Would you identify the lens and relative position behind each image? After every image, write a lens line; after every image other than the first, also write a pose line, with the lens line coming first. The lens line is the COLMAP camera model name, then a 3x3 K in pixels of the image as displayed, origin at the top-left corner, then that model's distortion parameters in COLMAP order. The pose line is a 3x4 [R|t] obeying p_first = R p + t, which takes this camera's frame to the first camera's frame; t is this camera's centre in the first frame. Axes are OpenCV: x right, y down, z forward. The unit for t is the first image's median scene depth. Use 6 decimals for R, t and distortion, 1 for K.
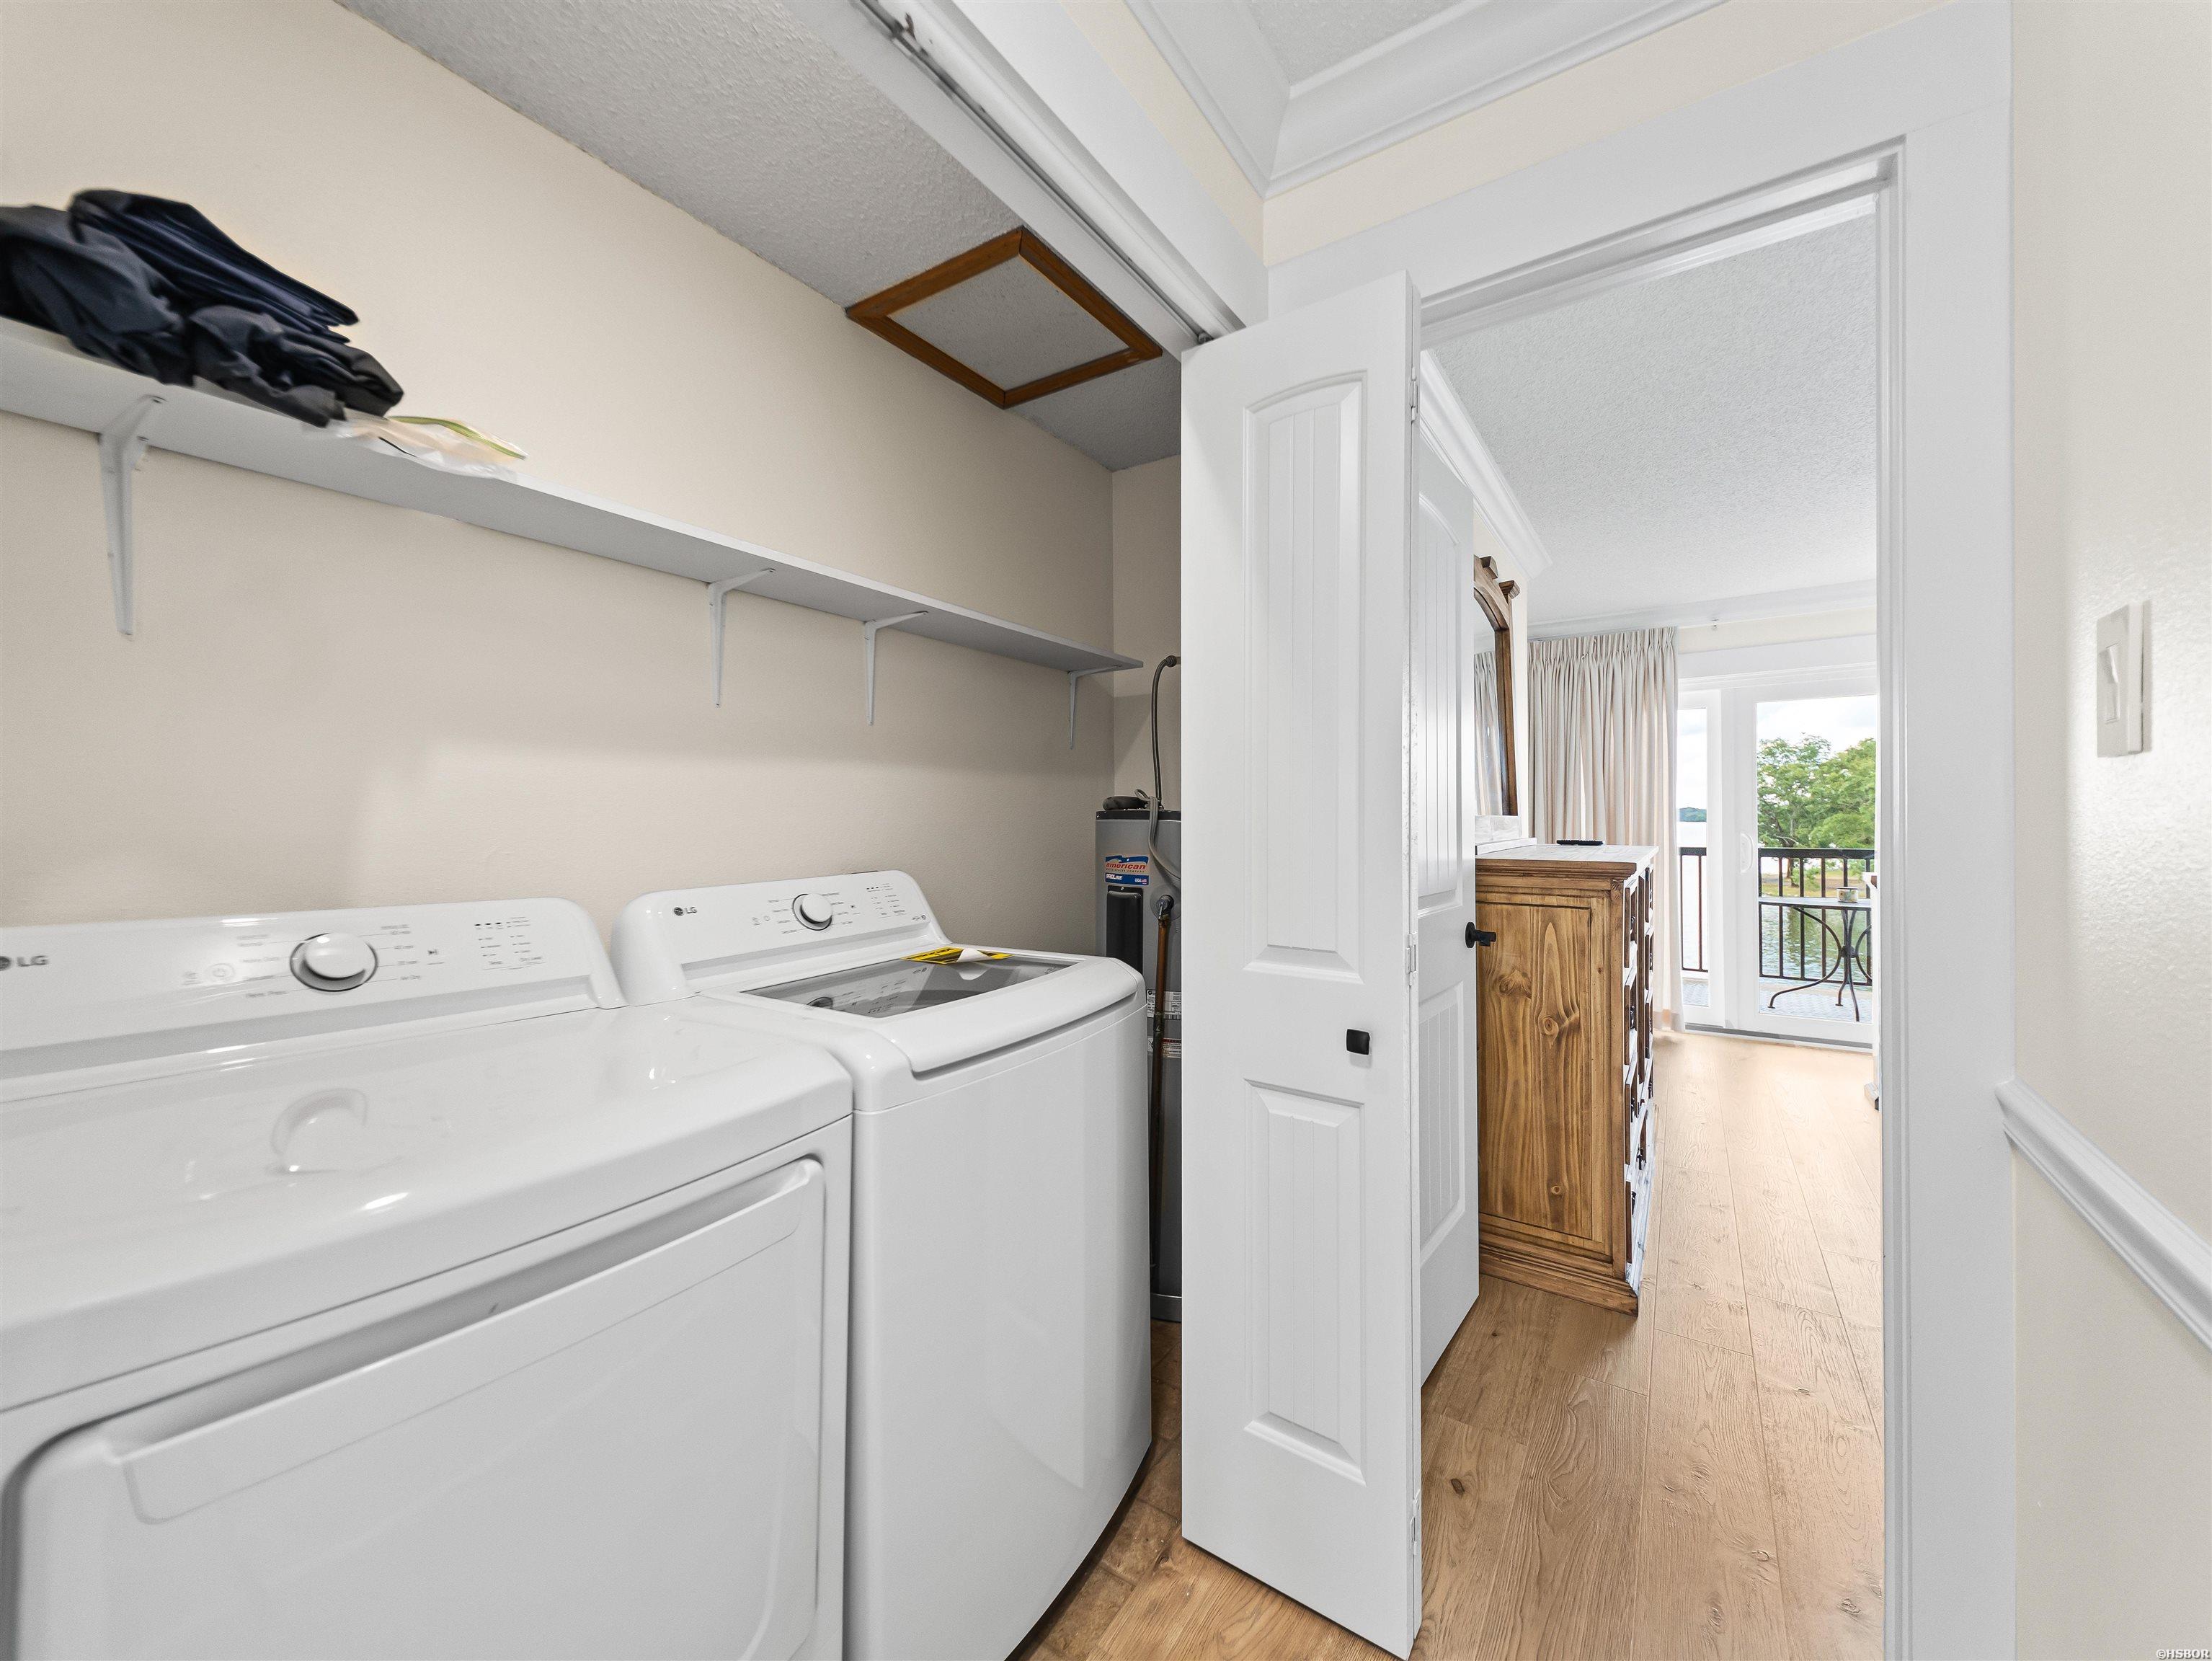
lens RADIAL K [[855.0, 0, 1121.6], [0, 855.0, 823.5], [0, 0, 1]] dist [0.028261, -0.009441]
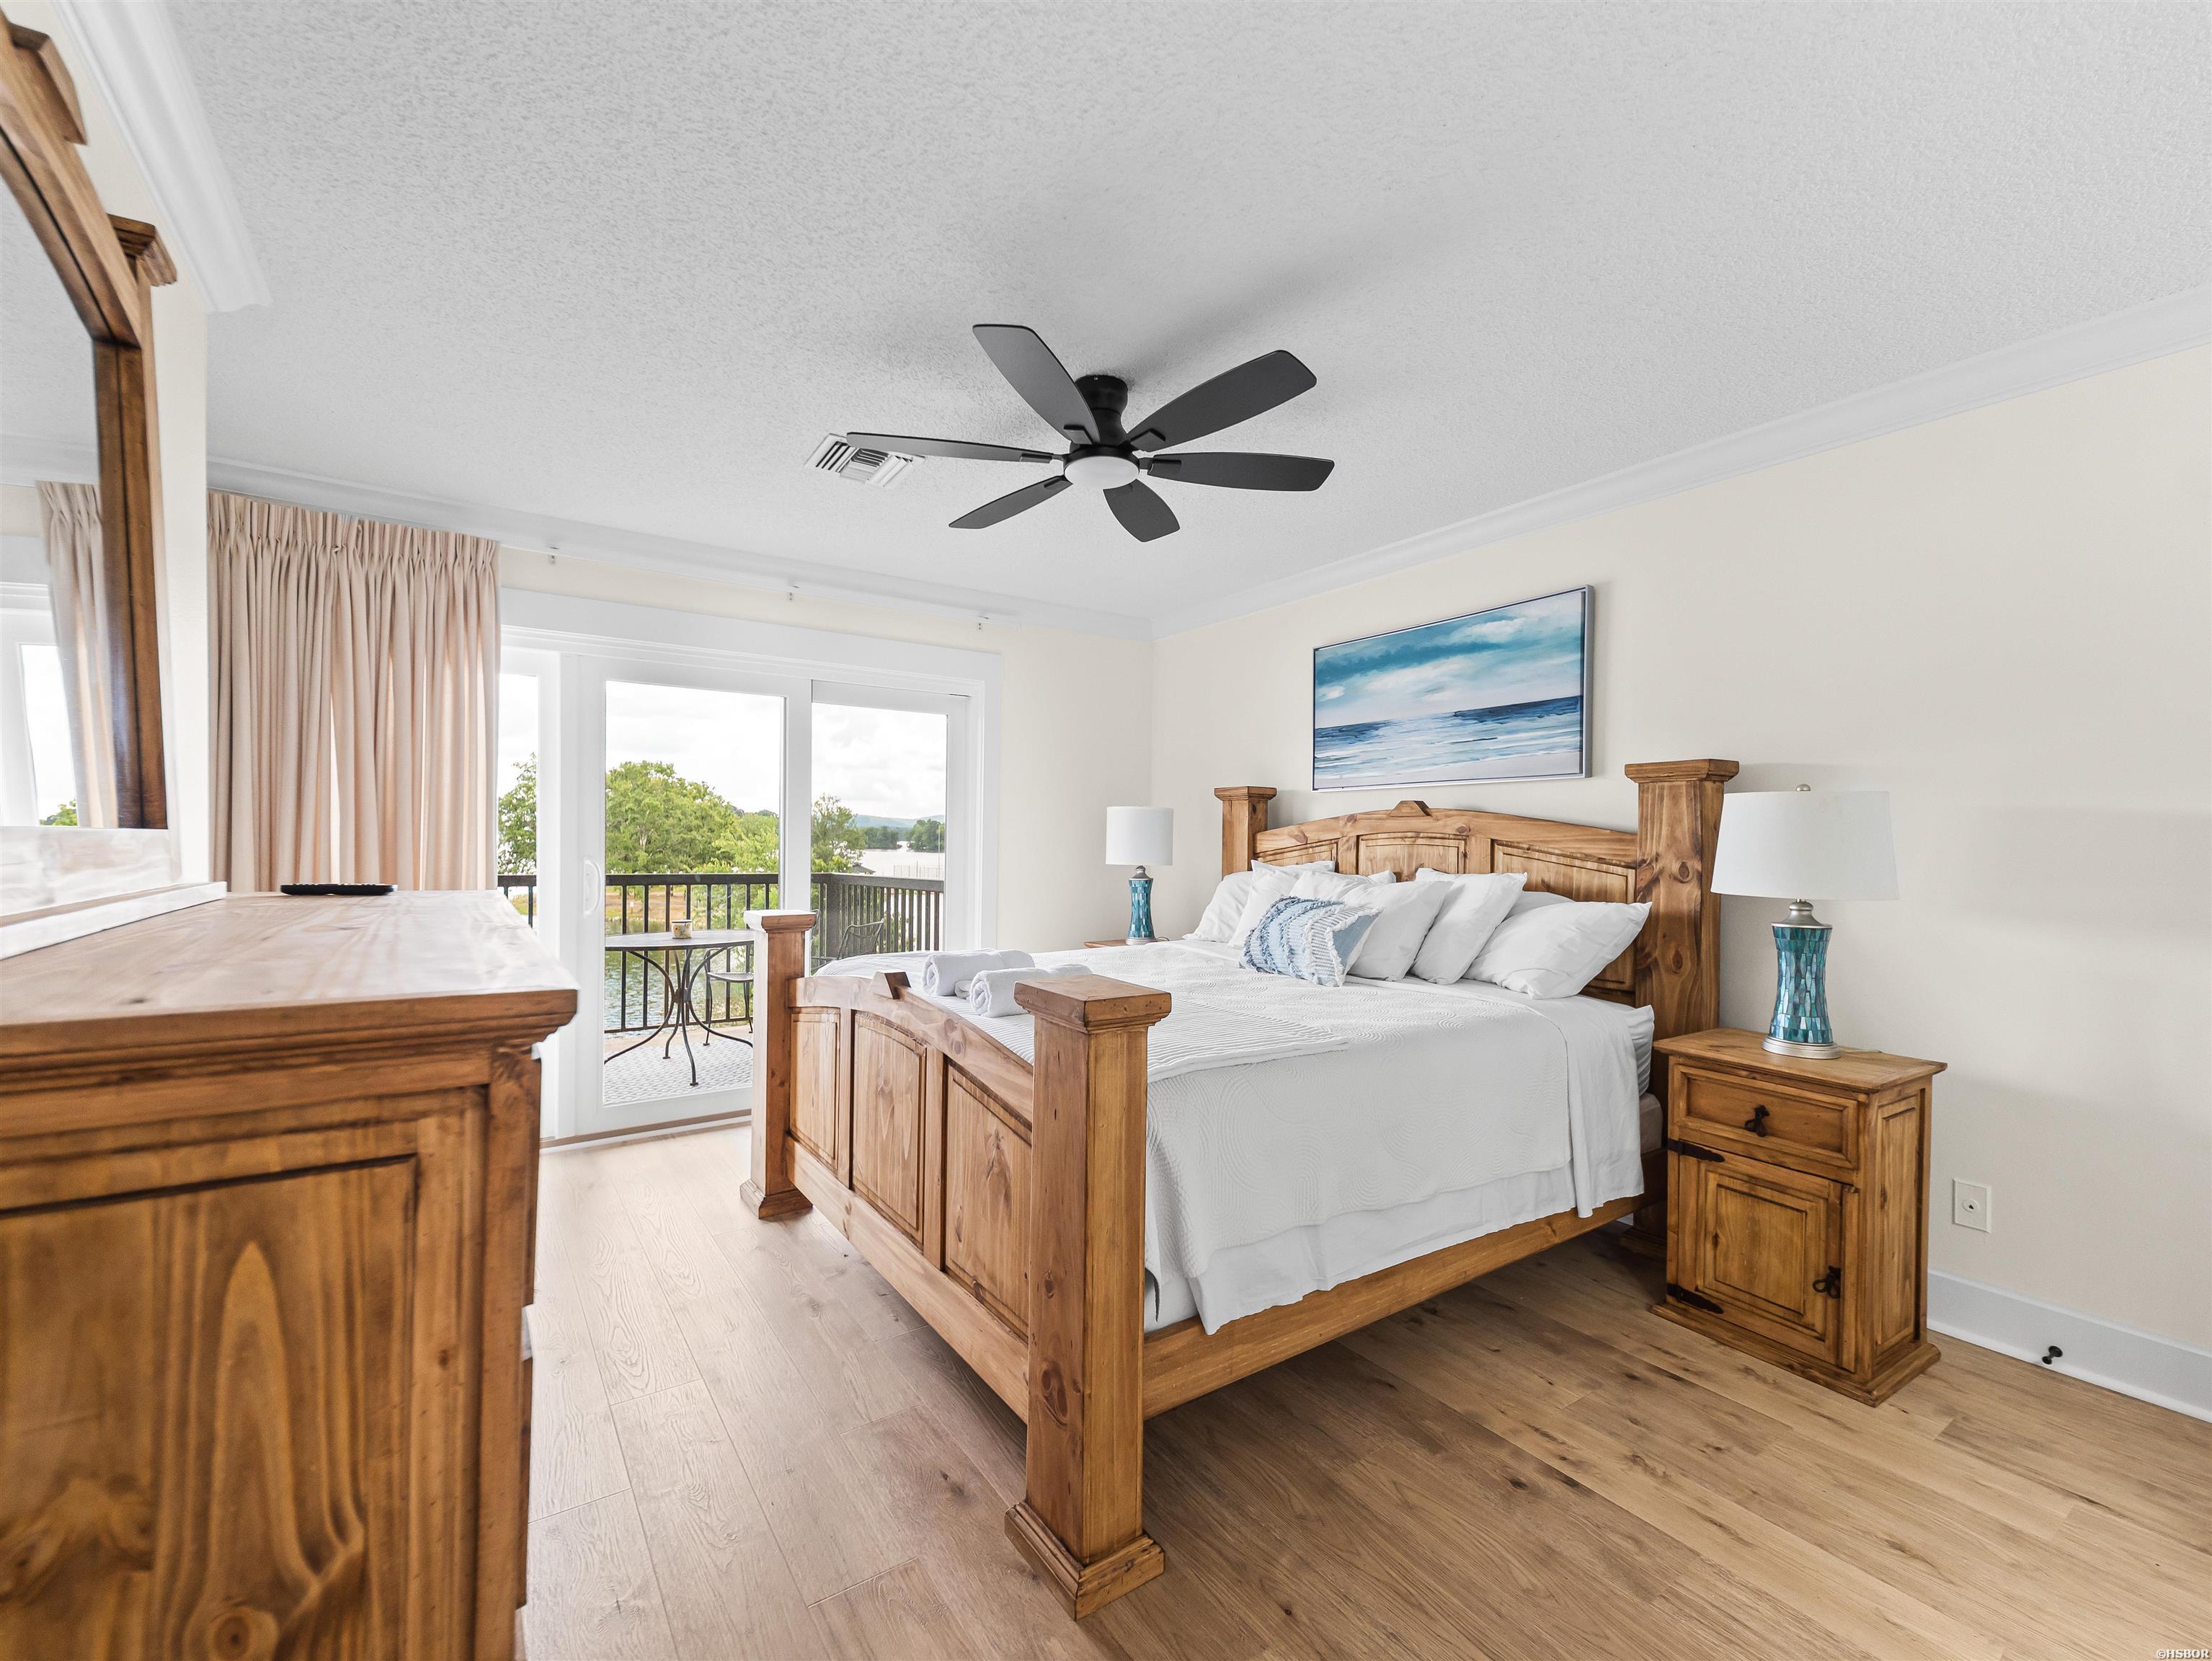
lens RADIAL K [[953.5, 0, 1090.6], [0, 953.5, 846.9], [0, 0, 1]] dist [0.018913, -0.003639]
pose [[0.391341, 0.005947, 0.920227, 0.318706], [-0.012705, 0.999919, -0.001059, -0.008473], [-0.920158, -0.011277, 0.391385, 0.635501]]
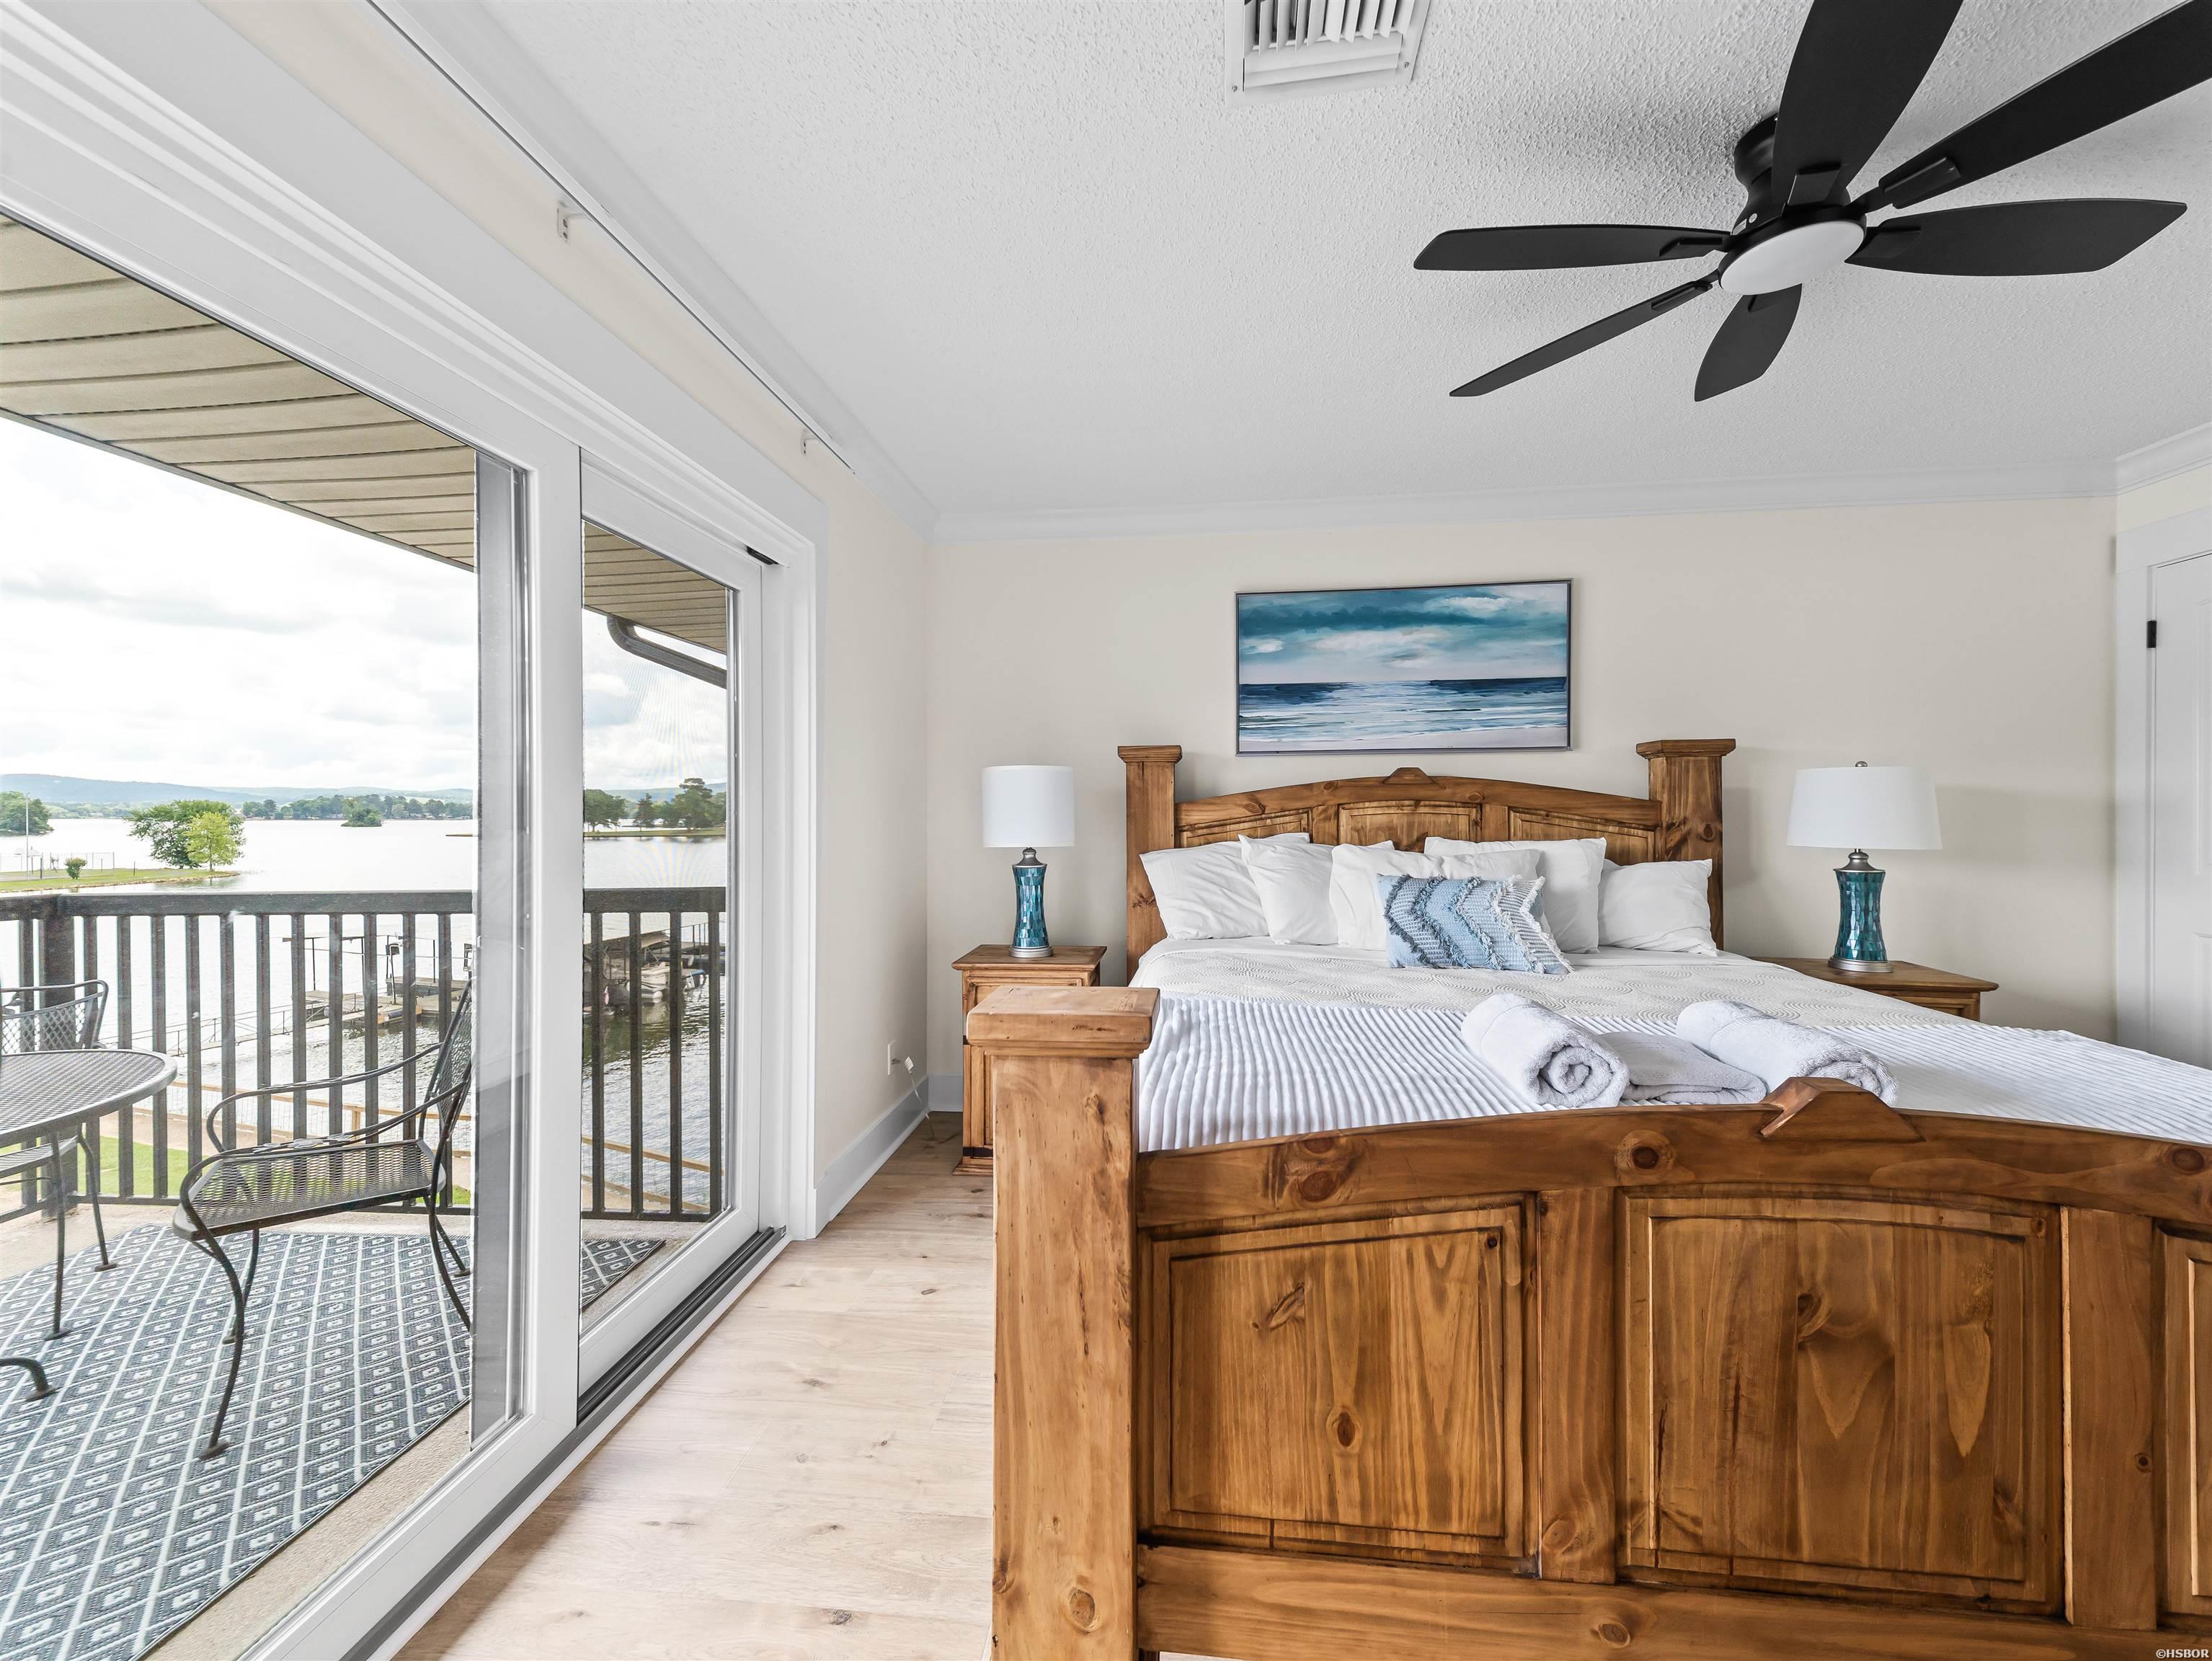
lens RADIAL K [[855.0, 0, 1109.2], [0, 855.0, 818.6], [0, 0, 1]] dist [0.028261, -0.009441]
pose [[-0.461032, 0.001532, 0.887382, 0.956583], [0.008689, 0.999958, 0.002788, -0.019554], [-0.887341, 0.008996, -0.461026, 1.783724]]
